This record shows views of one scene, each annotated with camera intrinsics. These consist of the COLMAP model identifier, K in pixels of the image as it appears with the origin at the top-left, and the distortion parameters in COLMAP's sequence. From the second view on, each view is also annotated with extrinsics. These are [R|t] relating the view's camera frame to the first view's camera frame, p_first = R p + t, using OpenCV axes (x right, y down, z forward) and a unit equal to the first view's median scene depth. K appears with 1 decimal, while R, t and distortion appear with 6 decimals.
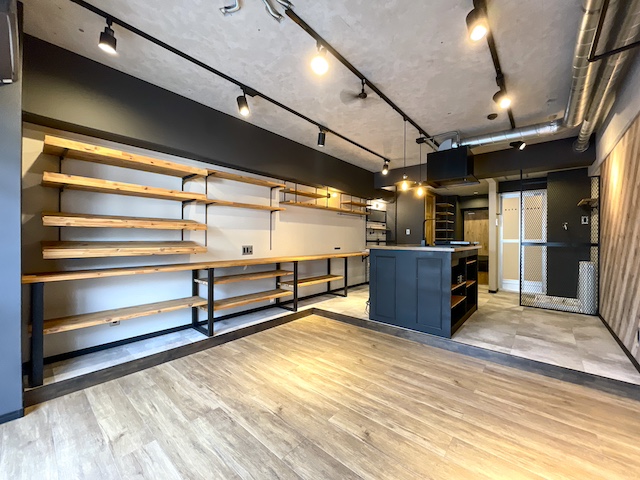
lens RADIAL K [[257.6, 0, 320.0], [0, 257.6, 240.0], [0, 0, 1]] dist [-0.001611, -0.000008]
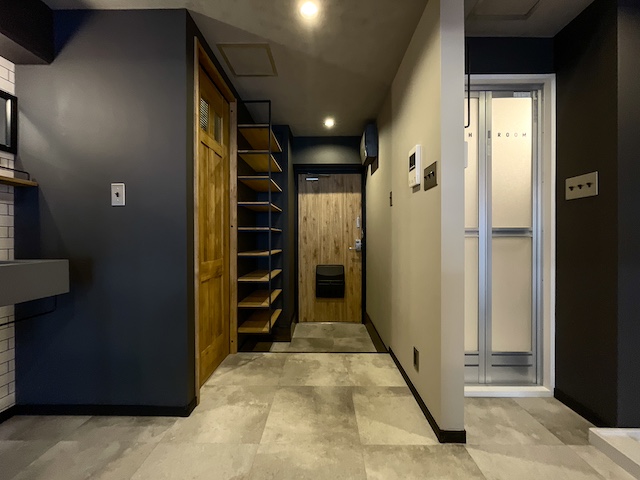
lens RADIAL K [[257.6, 0, 320.0], [0, 257.6, 240.0], [0, 0, 1]] dist [-0.001611, -0.000008]
pose [[0.769419, -0.008733, 0.638685, 0.718102], [0.006618, 0.999962, 0.005701, 0.019441], [-0.638710, -0.000160, 0.769447, 1.528562]]
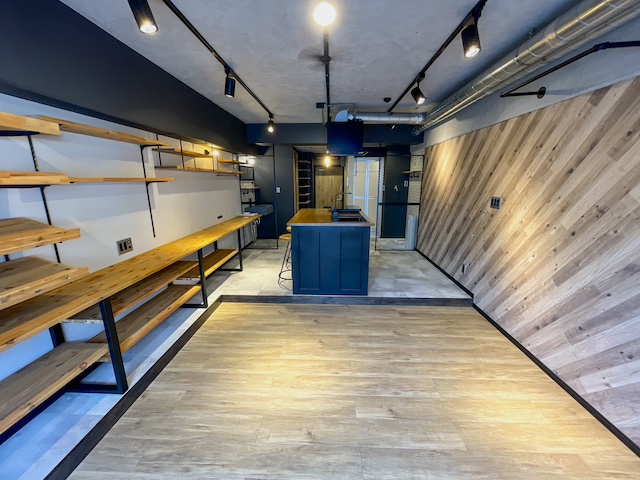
lens RADIAL K [[257.6, 0, 320.0], [0, 257.6, 240.0], [0, 0, 1]] dist [-0.001611, -0.000008]
pose [[0.783473, -0.149548, 0.603163, -0.347290], [0.011469, 0.973926, 0.226577, -0.145789], [-0.621320, -0.170599, 0.764760, 0.225290]]
